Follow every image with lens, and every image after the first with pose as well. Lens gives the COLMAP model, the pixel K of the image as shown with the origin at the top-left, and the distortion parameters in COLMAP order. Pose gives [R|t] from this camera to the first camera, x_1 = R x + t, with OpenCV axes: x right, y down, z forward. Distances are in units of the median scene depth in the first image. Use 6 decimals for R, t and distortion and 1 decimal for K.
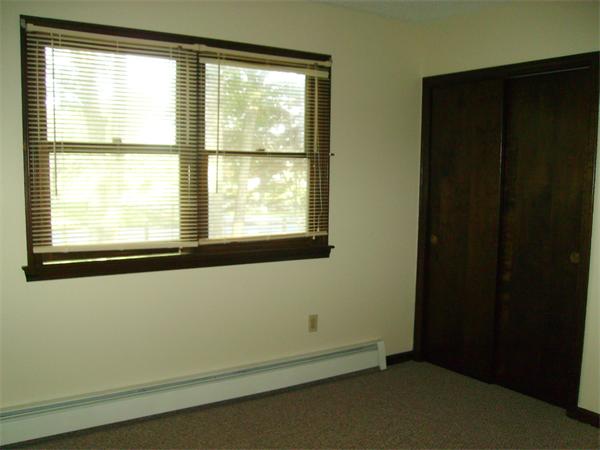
lens RADIAL K [[568.9, 0, 300.0], [0, 568.9, 225.0], [0, 0, 1]] dist [-0.087317, 0.016266]
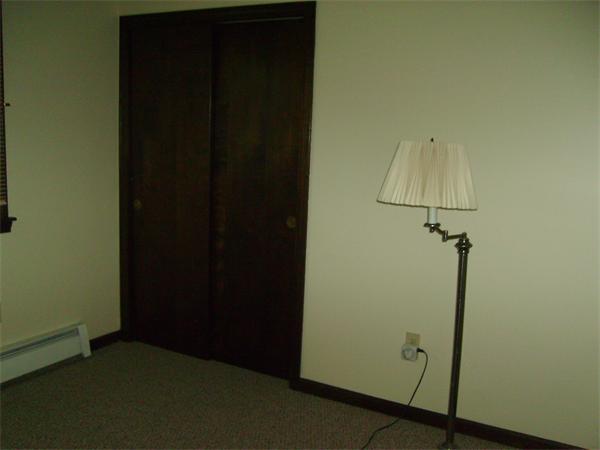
lens RADIAL K [[568.9, 0, 300.0], [0, 568.9, 225.0], [0, 0, 1]] dist [-0.087317, 0.016266]
pose [[0.871119, -0.057148, 0.487735, 0.024667], [0.019925, 0.996501, 0.081173, -0.009562], [-0.490668, -0.060993, 0.869210, 0.104765]]
